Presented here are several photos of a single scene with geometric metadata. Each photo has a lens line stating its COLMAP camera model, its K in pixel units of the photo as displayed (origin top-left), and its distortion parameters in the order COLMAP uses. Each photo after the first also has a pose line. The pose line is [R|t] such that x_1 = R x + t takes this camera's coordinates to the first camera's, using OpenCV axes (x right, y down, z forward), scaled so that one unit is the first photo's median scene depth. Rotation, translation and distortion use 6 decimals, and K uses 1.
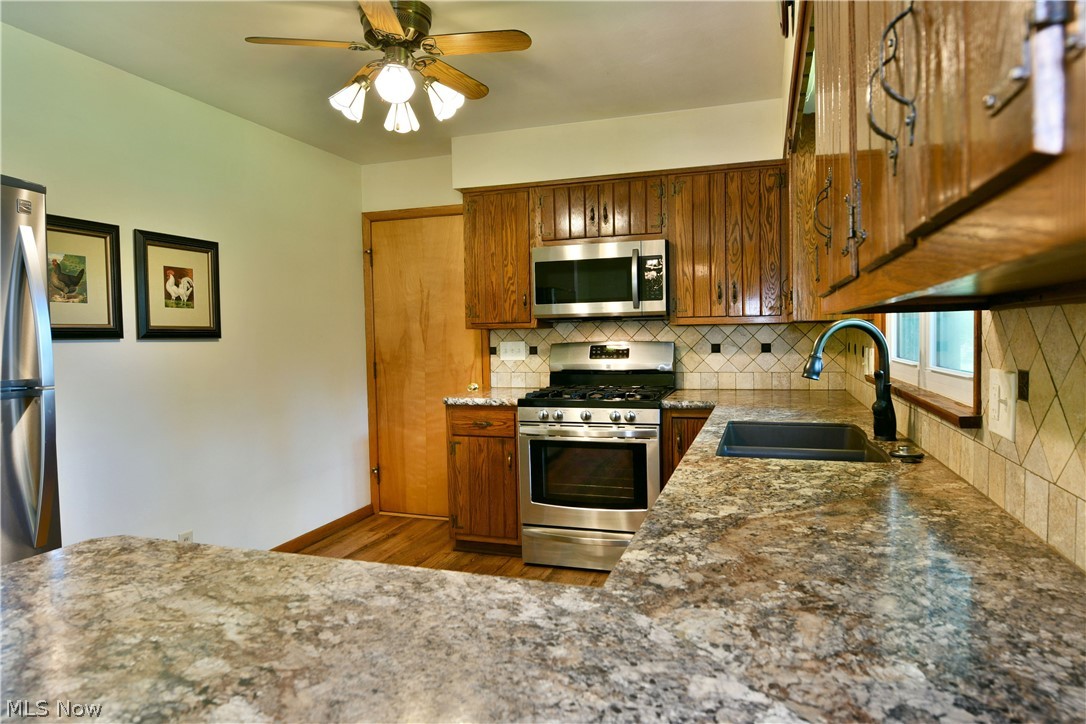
lens RADIAL K [[638.8, 0, 596.9], [0, 638.8, 372.4], [0, 0, 1]] dist [-0.002608, -0.000758]
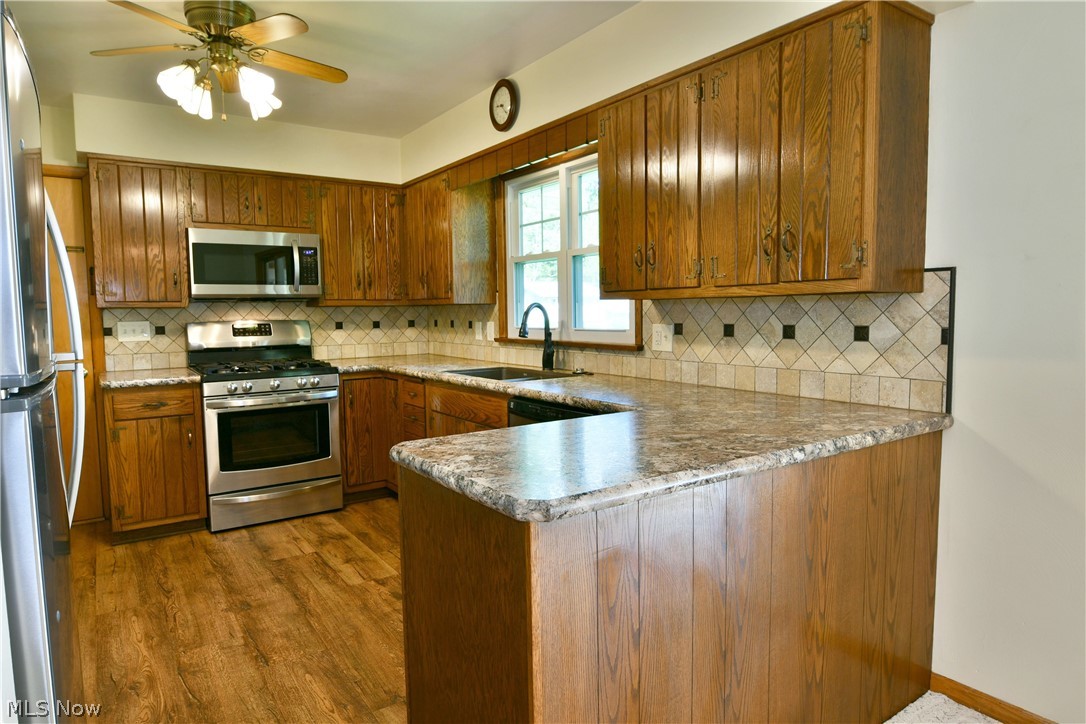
lens RADIAL K [[679.1, 0, 504.9], [0, 679.1, 337.8], [0, 0, 1]] dist [-0.020059, -0.001189]
pose [[0.657406, -0.022390, 0.753204, -0.604268], [0.049578, 0.998678, -0.013586, 0.019403], [-0.751904, 0.046274, 0.657647, -0.089819]]
